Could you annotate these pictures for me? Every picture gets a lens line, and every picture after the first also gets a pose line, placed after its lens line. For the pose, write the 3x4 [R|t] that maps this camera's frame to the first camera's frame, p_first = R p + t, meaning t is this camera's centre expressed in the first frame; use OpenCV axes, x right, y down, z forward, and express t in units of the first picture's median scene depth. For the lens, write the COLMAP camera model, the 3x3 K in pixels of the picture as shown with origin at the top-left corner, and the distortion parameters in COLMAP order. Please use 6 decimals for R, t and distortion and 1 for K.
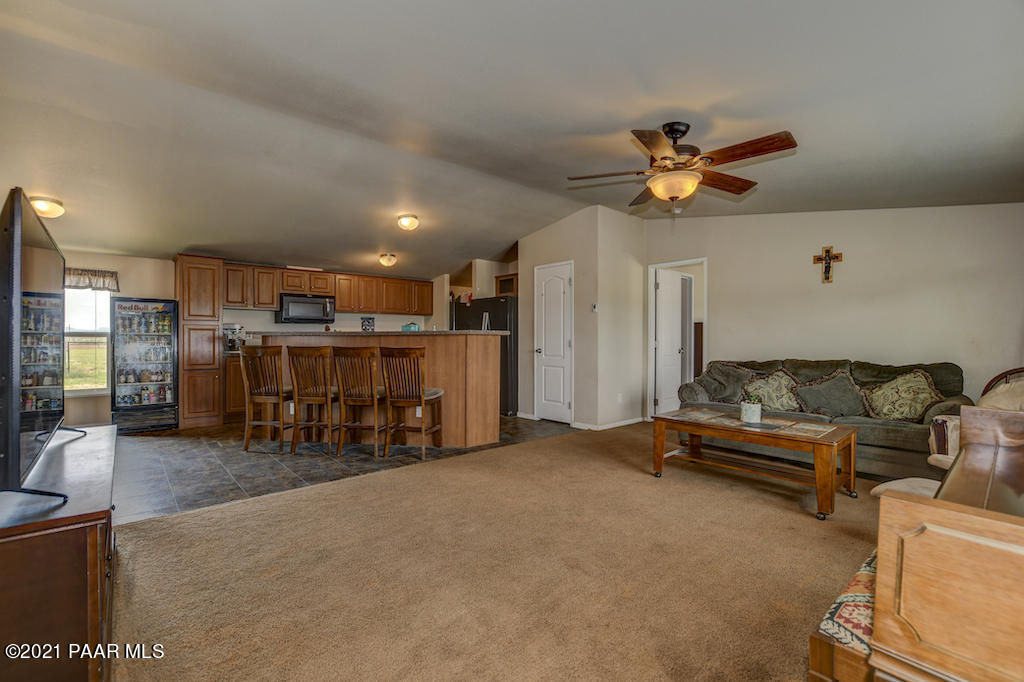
lens RADIAL K [[442.0, 0, 512.0], [0, 442.0, 341.0], [0, 0, 1]] dist [-0.020367, -0.000047]
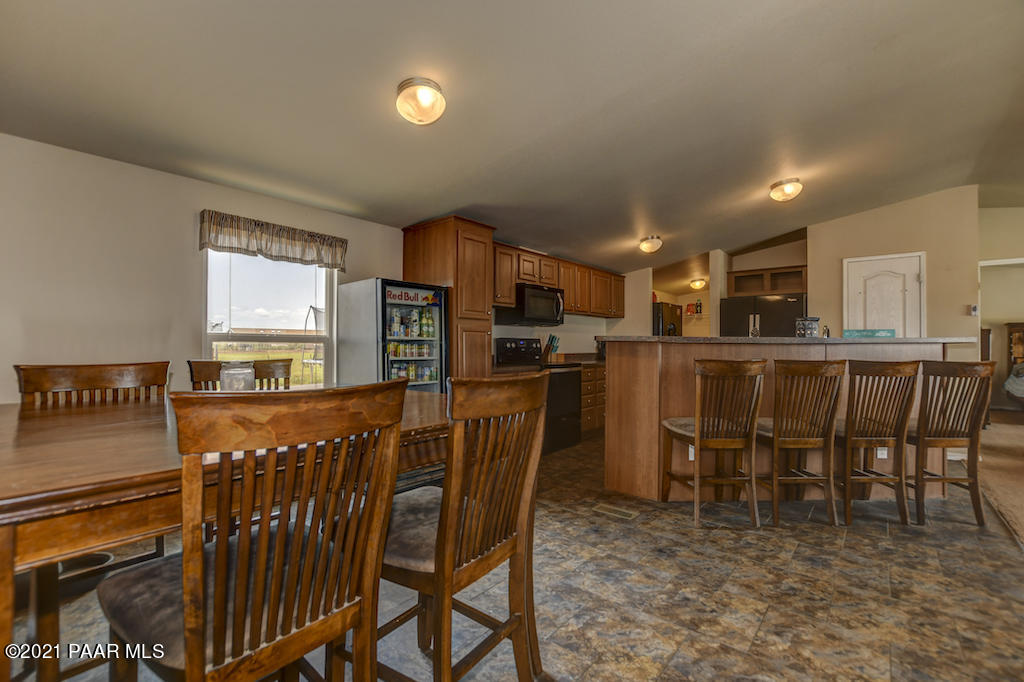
lens RADIAL K [[450.6, 0, 510.1], [0, 450.6, 342.3], [0, 0, 1]] dist [-0.031908, 0.007541]
pose [[0.990236, 0.005064, 0.139310, -0.764760], [-0.003477, 0.999926, -0.011631, -0.003545], [-0.139359, 0.011033, 0.990180, 0.318981]]
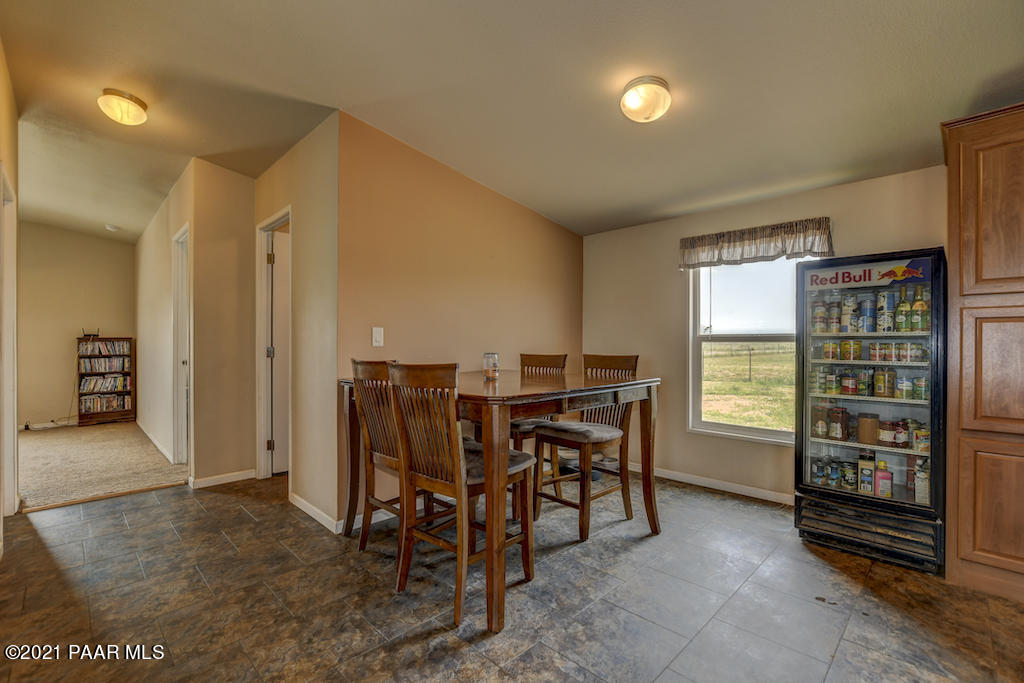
lens RADIAL K [[459.7, 0, 512.0], [0, 459.7, 341.5], [0, 0, 1]] dist [-0.003781, -0.000588]
pose [[0.052997, -0.005026, -0.998582, -0.377165], [-0.004260, 0.999977, -0.005260, -0.004925], [0.998586, 0.004533, 0.052975, 0.590167]]
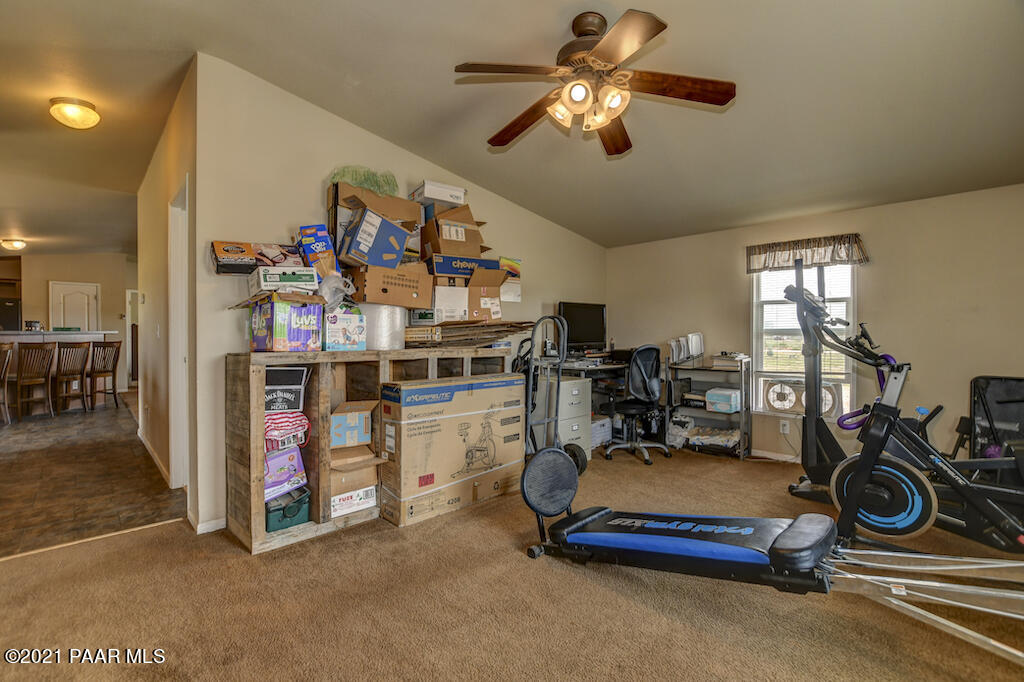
lens RADIAL K [[458.8, 0, 501.2], [0, 458.8, 338.2], [0, 0, 1]] dist [0.000192, 0.000125]
pose [[-0.008951, -0.015767, 0.999836, -1.532954], [0.004687, 0.999864, 0.015810, -0.013597], [-0.999949, 0.004828, -0.008876, -0.393545]]
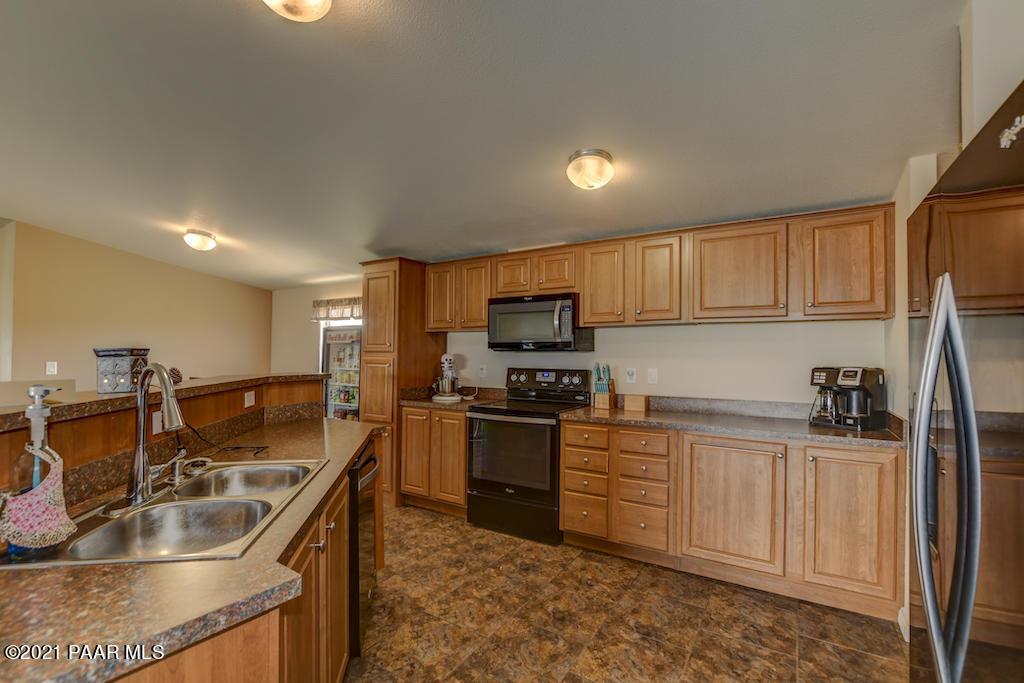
lens RADIAL K [[453.6, 0, 513.5], [0, 453.6, 351.0], [0, 0, 1]] dist [-0.024704, -0.000043]
pose [[0.282090, -0.006587, -0.959365, 0.051654], [-0.010928, 0.999889, -0.010079, -0.043823], [0.959326, 0.013327, 0.281987, 1.022190]]
